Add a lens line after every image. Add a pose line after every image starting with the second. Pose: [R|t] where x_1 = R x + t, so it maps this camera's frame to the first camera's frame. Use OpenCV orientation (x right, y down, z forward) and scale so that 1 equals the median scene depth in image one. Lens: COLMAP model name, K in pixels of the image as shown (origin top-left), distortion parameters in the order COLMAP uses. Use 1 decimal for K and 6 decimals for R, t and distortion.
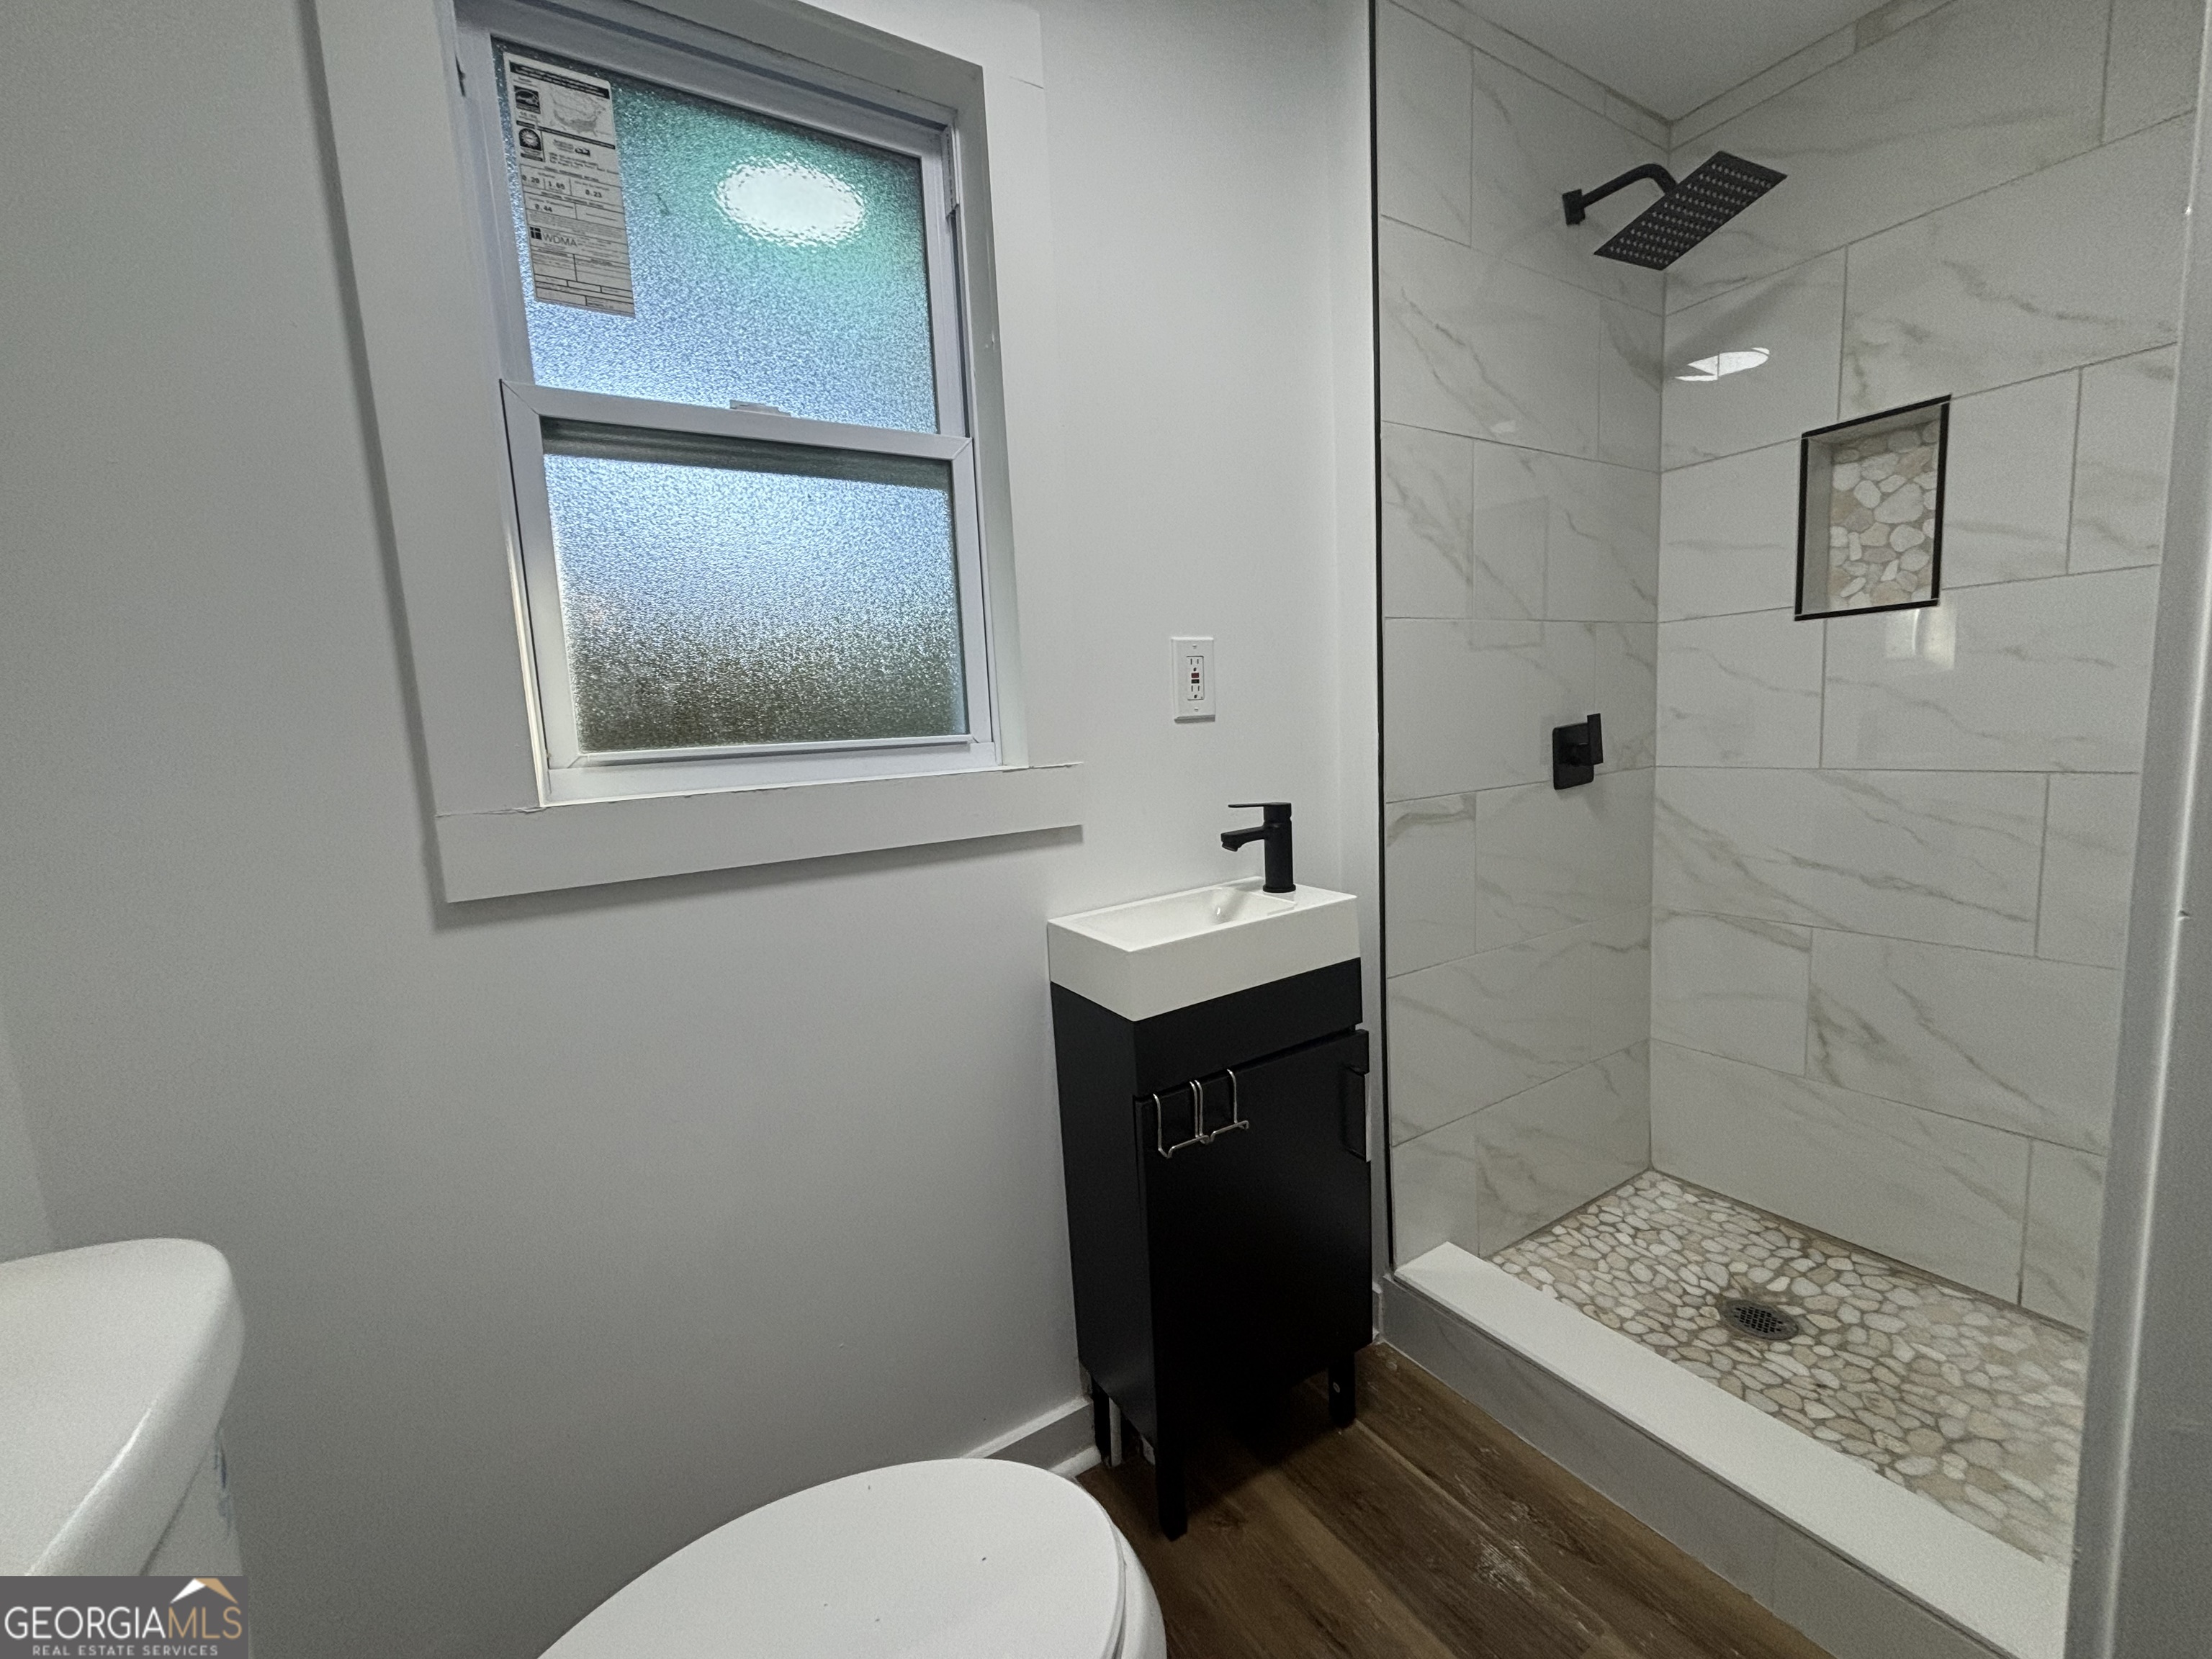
lens RADIAL K [[882.8, 0, 1104.0], [0, 882.8, 819.2], [0, 0, 1]] dist [-0.000163, -0.000132]
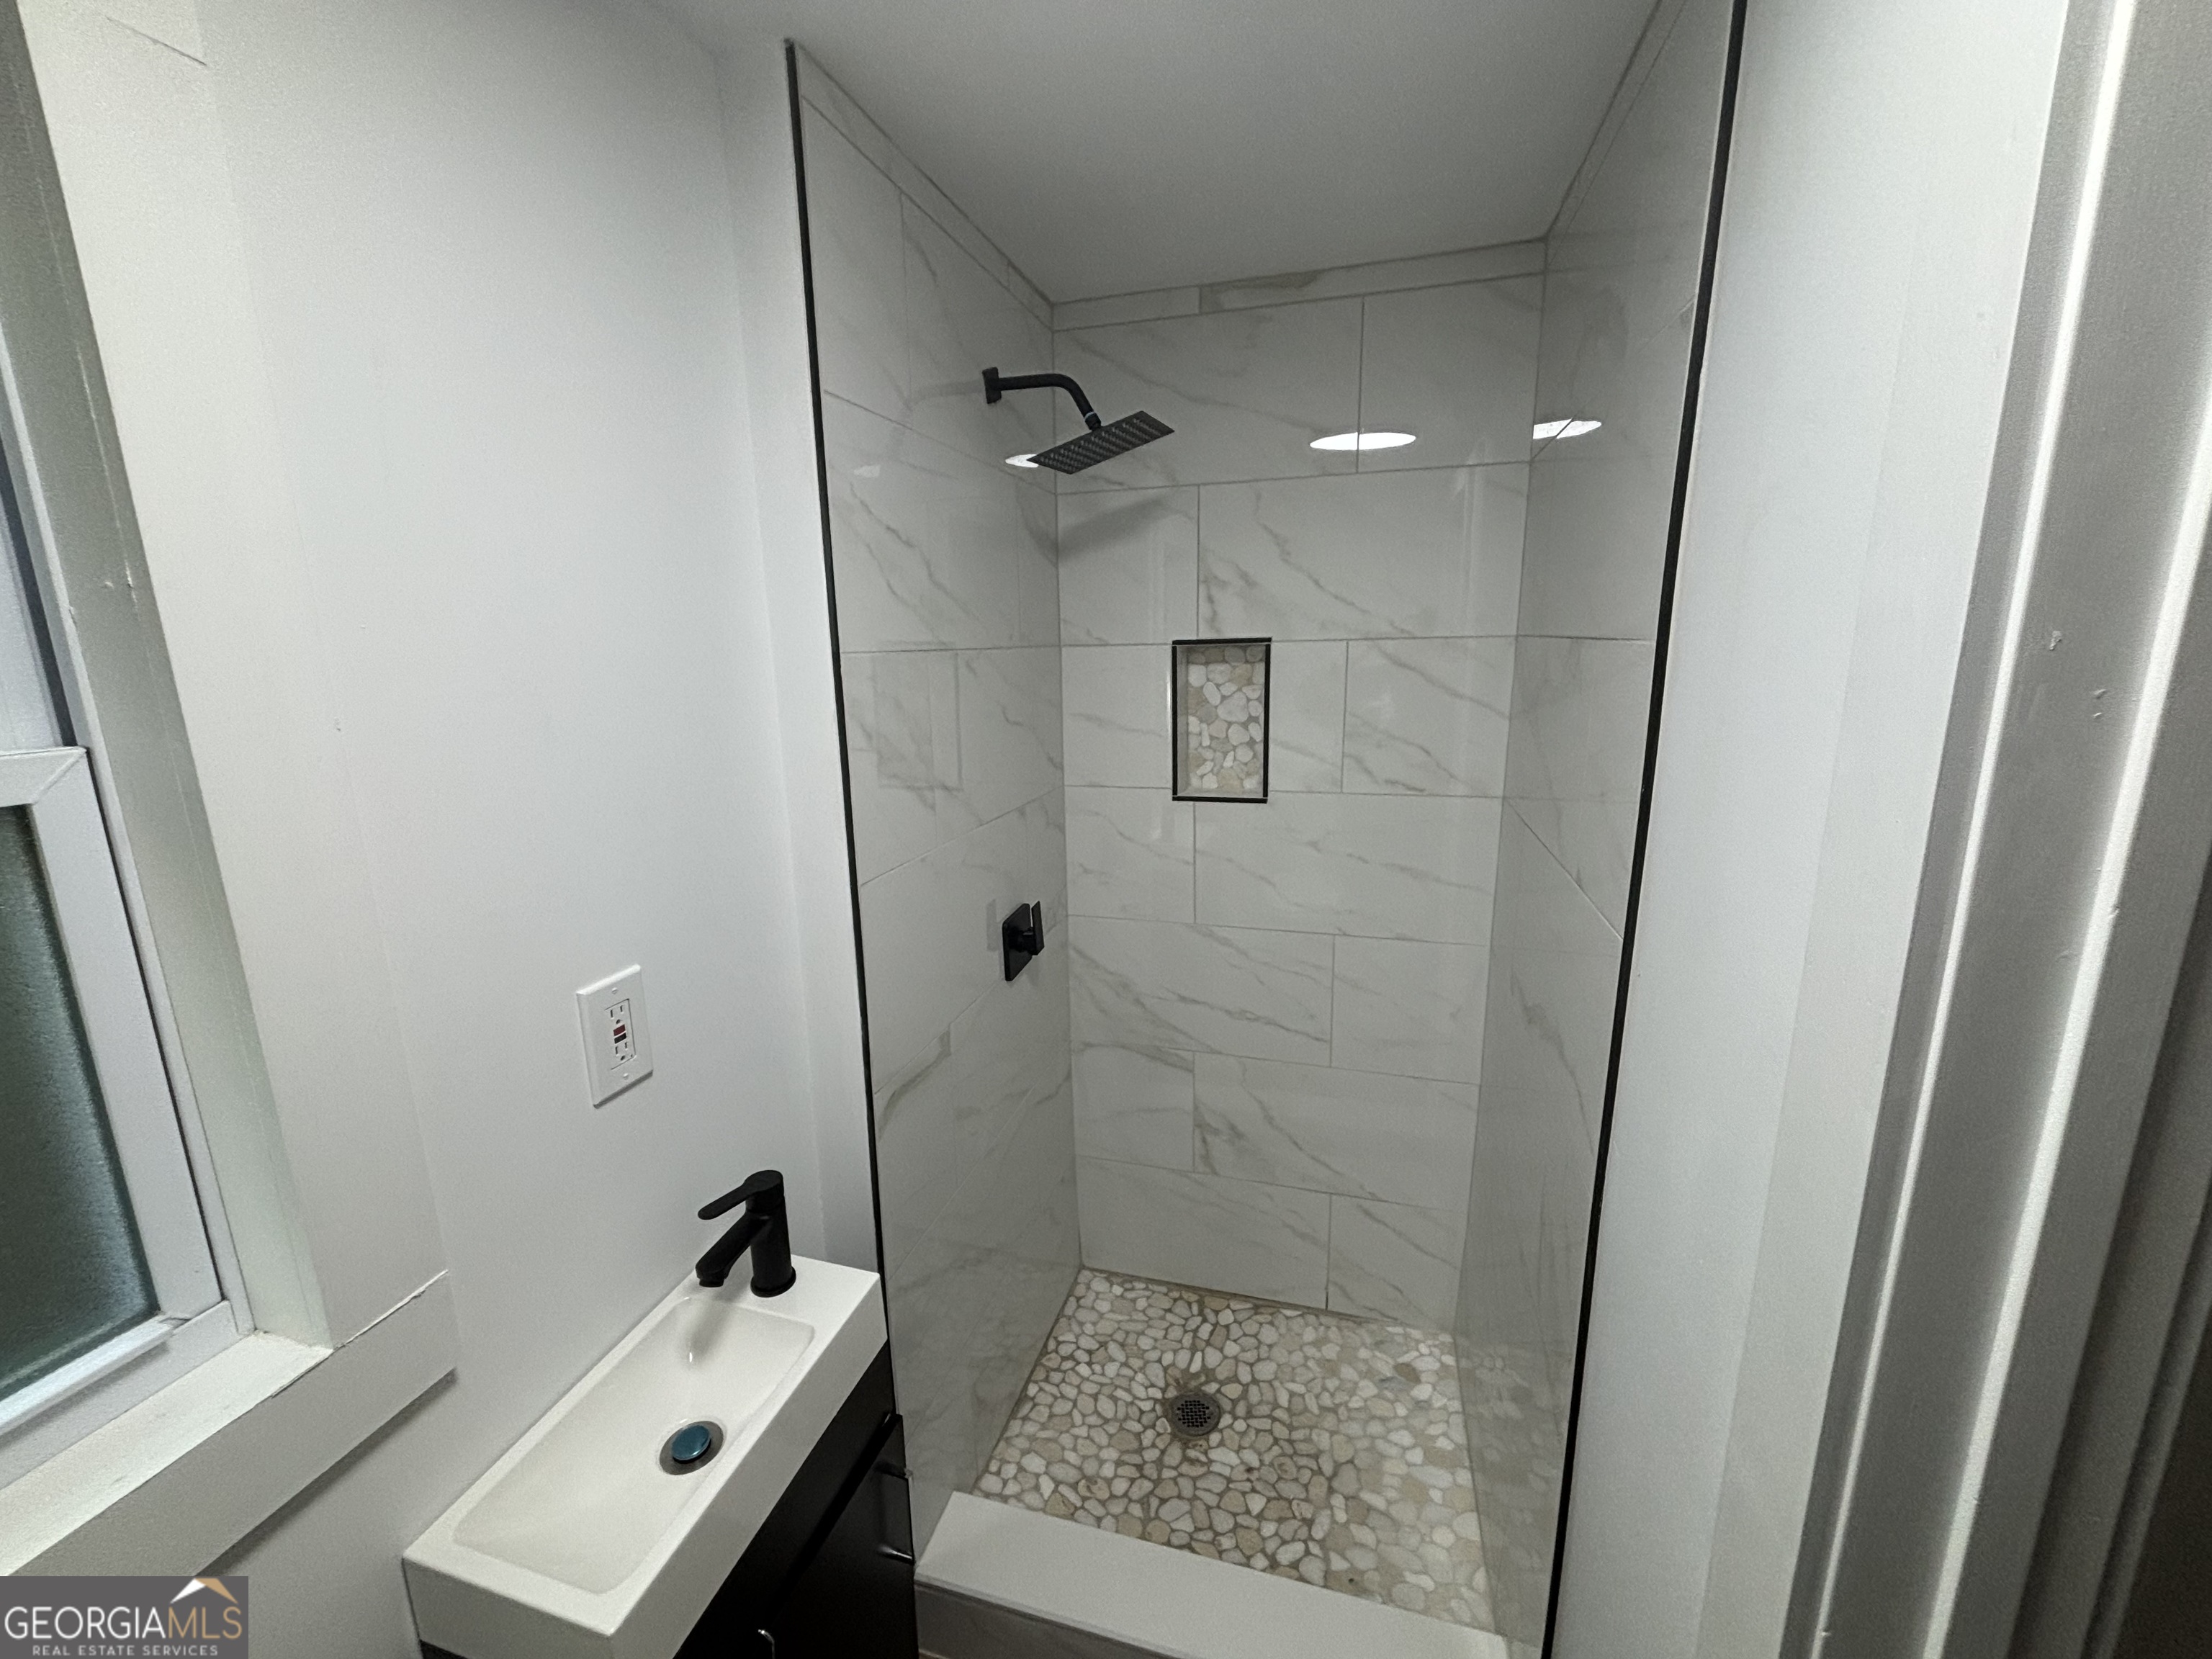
lens RADIAL K [[882.8, 0, 1104.0], [0, 882.8, 819.2], [0, 0, 1]] dist [-0.000163, -0.000132]
pose [[0.739272, -0.099437, 0.666024, -0.049854], [0.057178, 0.994735, 0.085047, -0.313466], [-0.670975, -0.024791, 0.741066, 0.217172]]
